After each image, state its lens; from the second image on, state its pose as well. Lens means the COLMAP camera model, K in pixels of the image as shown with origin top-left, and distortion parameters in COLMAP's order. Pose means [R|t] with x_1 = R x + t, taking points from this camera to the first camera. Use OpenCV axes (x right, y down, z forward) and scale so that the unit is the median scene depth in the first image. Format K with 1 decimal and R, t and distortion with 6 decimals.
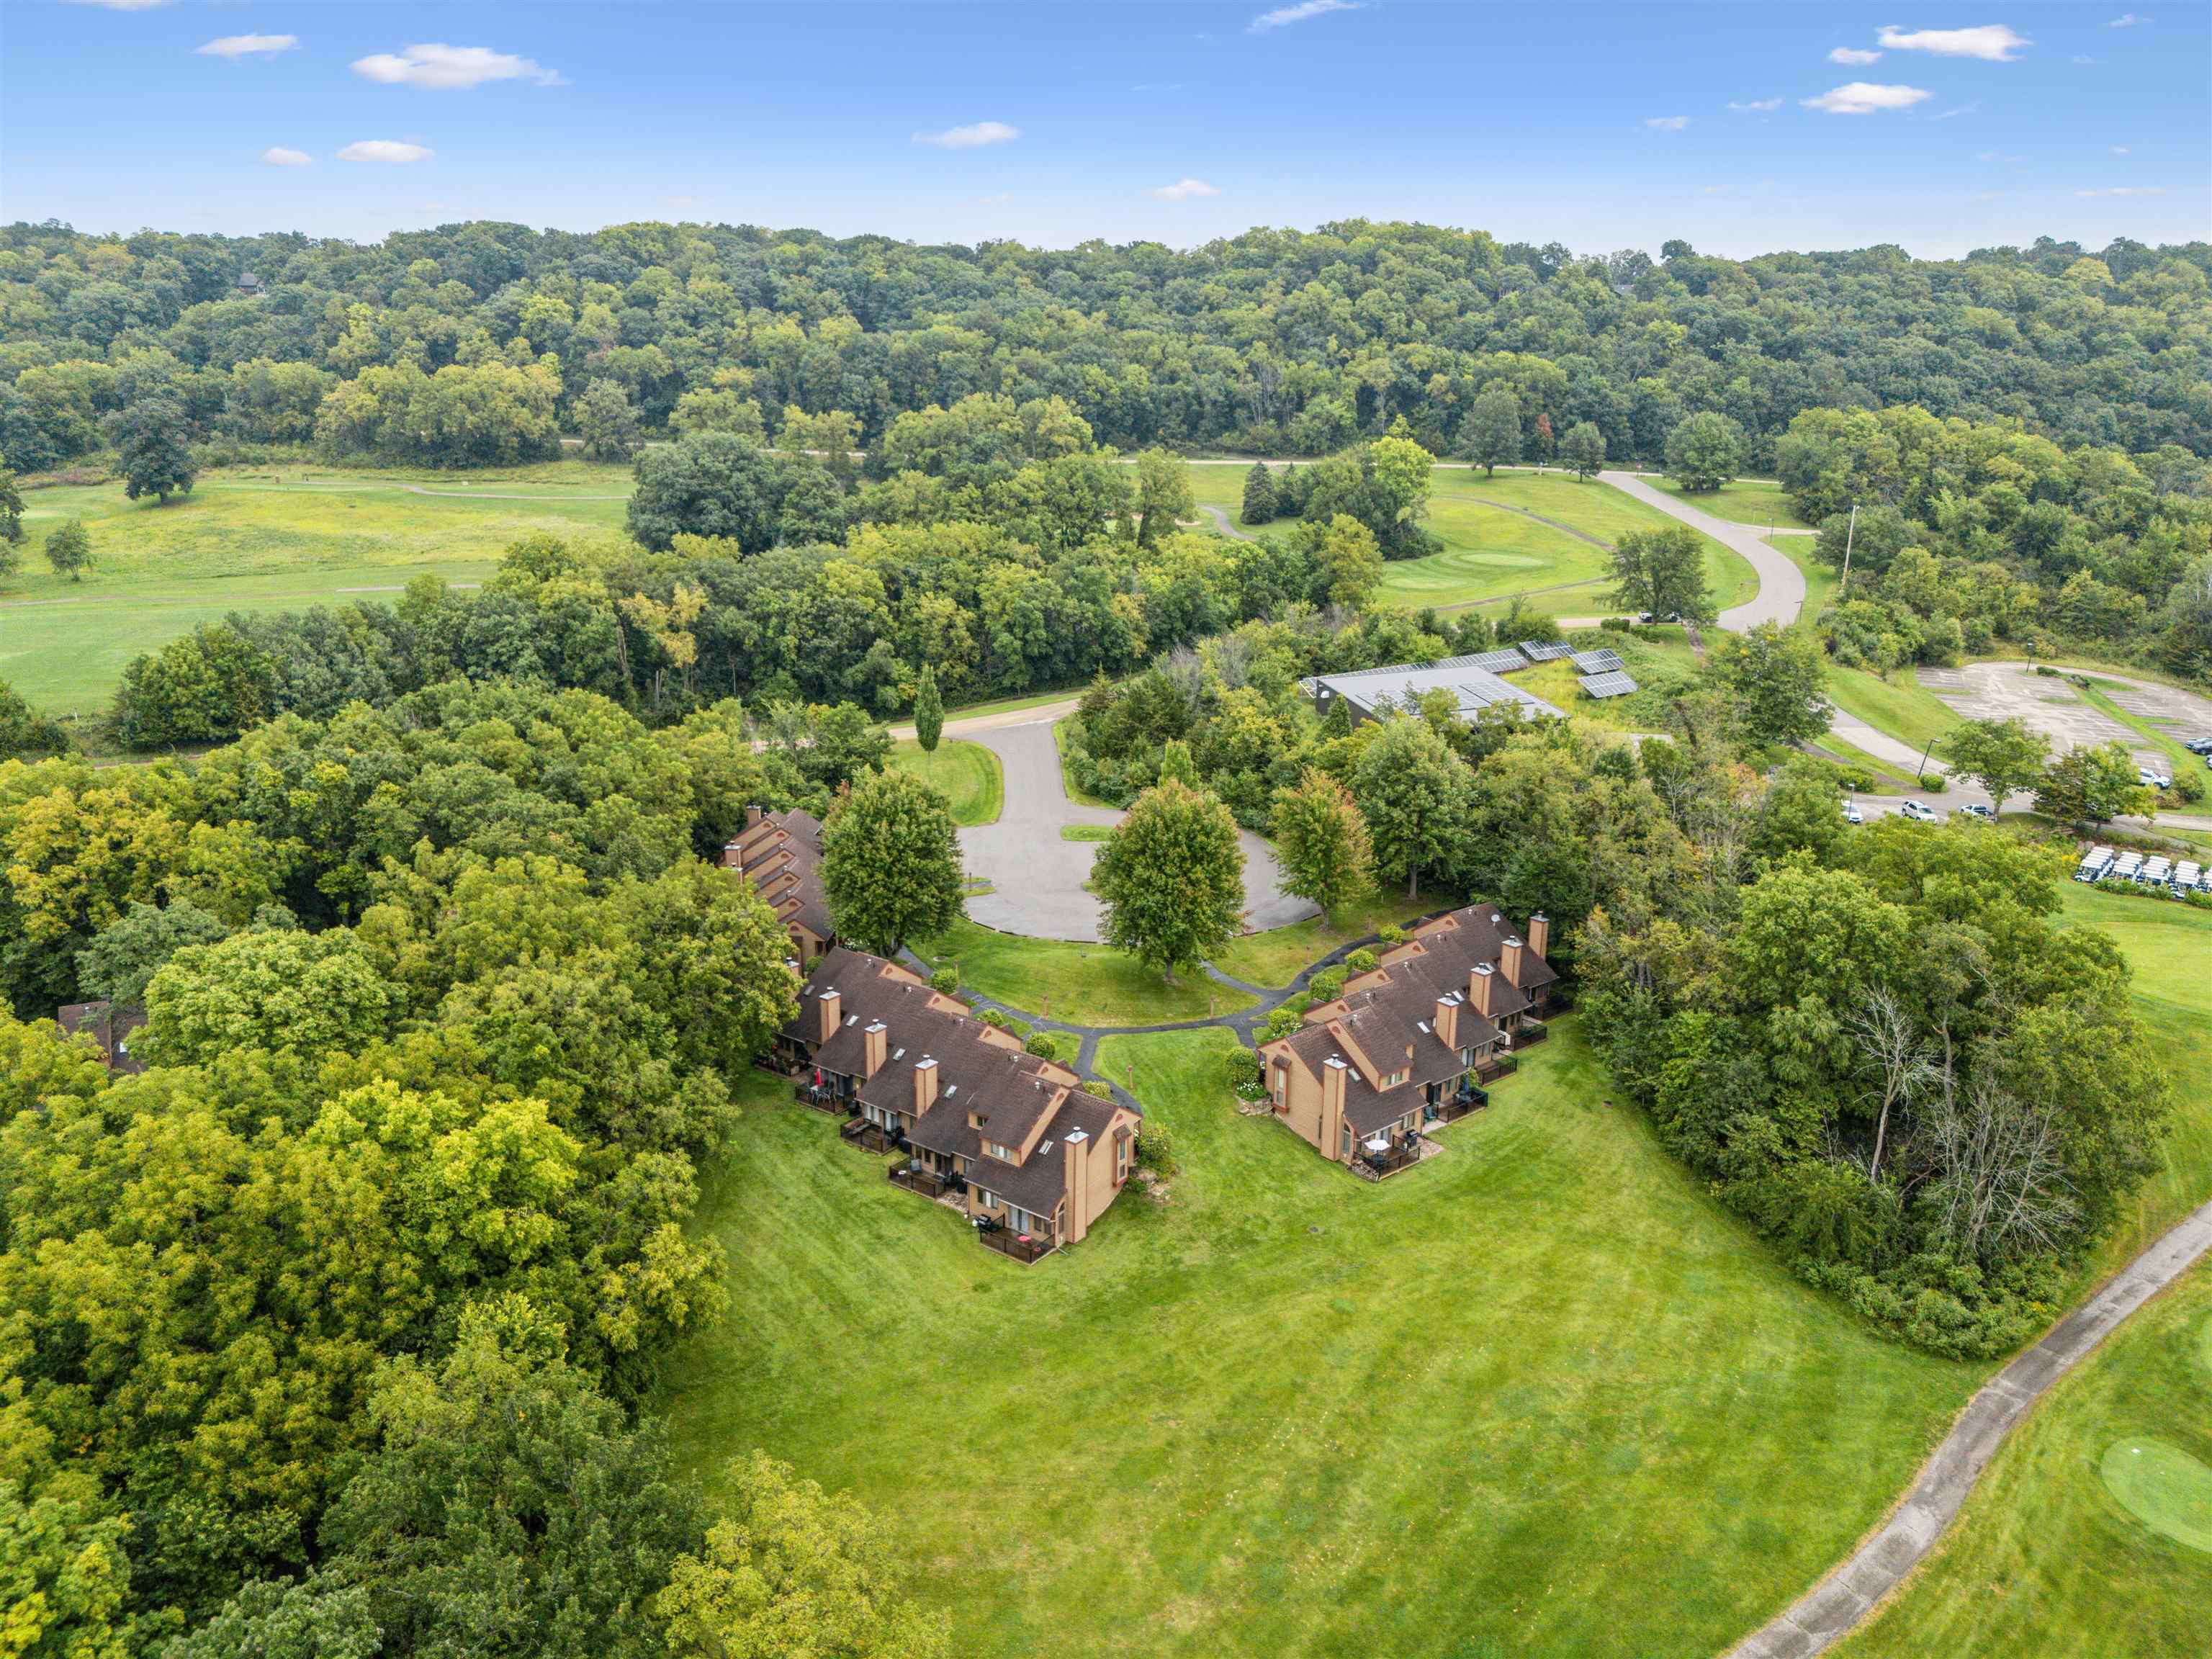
lens RADIAL K [[1569.5, 0, 1106.0], [0, 1569.5, 829.5], [0, 0, 1]] dist [0.020023, -0.000038]
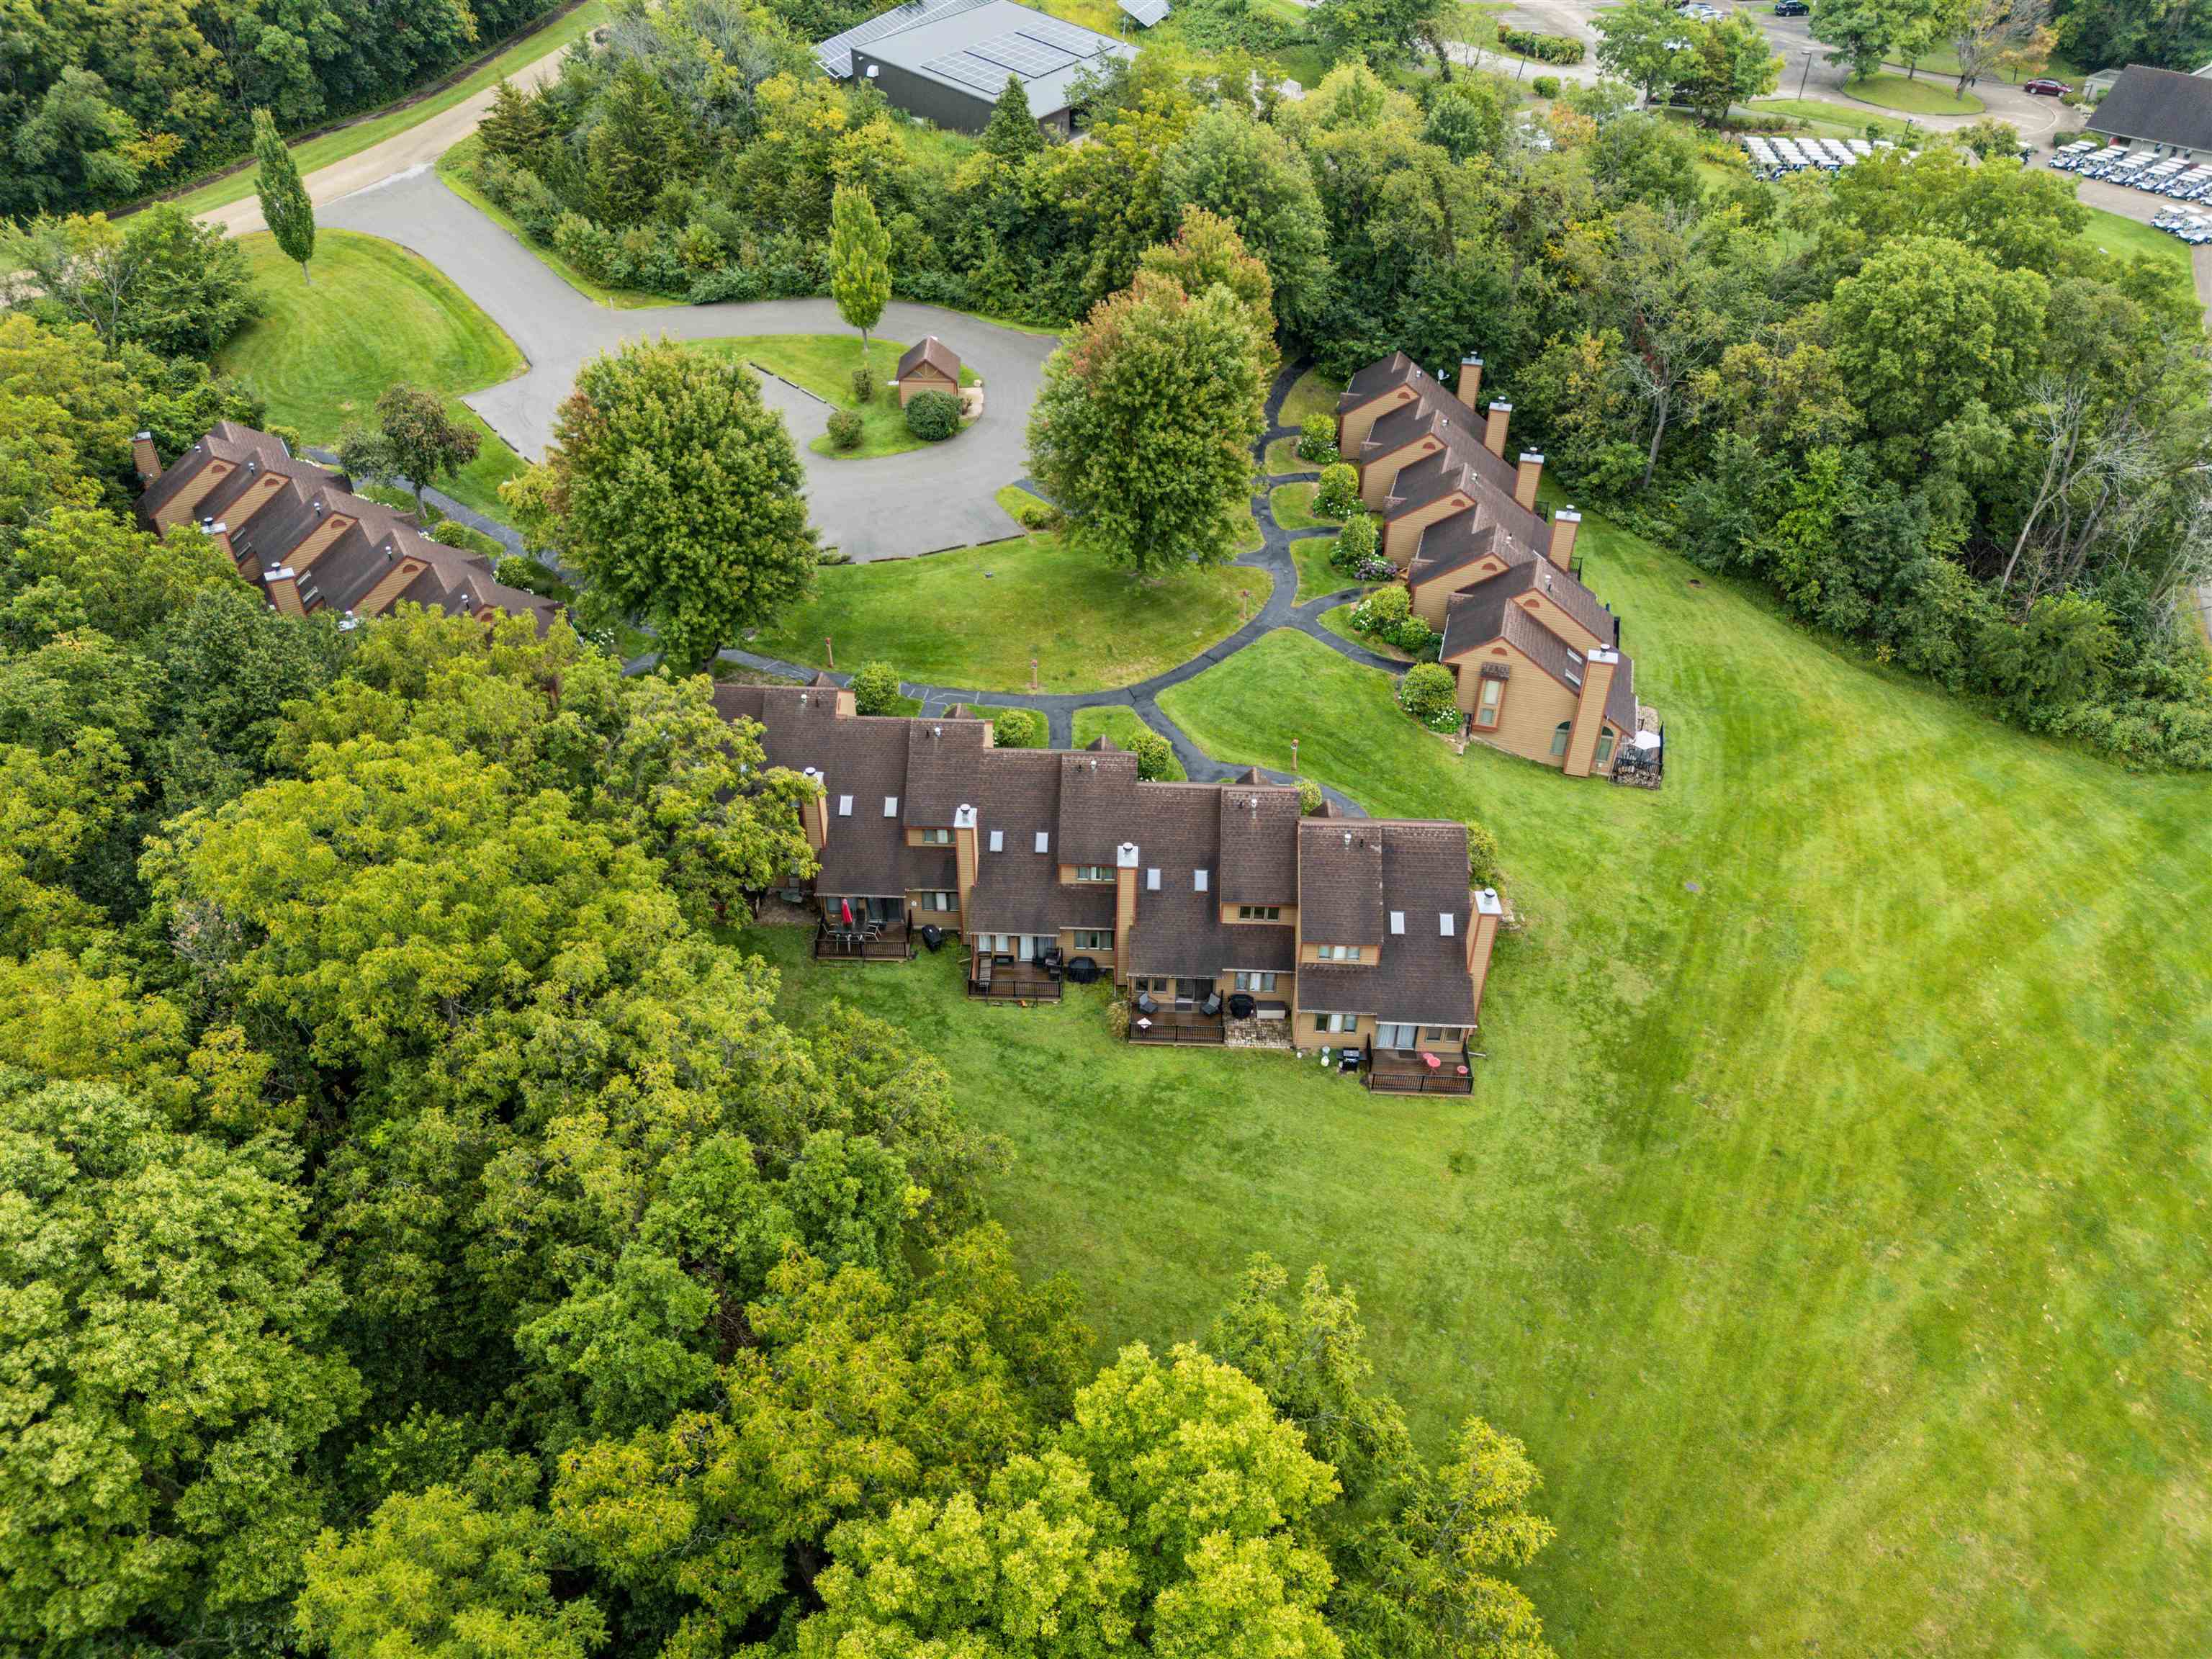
lens RADIAL K [[1569.5, 0, 1106.0], [0, 1569.5, 829.5], [0, 0, 1]] dist [0.020023, -0.000038]
pose [[0.822456, -0.356210, 0.443487, -0.384919], [0.155496, 0.890744, 0.427078, -0.124806], [-0.547163, -0.282292, 0.787987, 0.505875]]
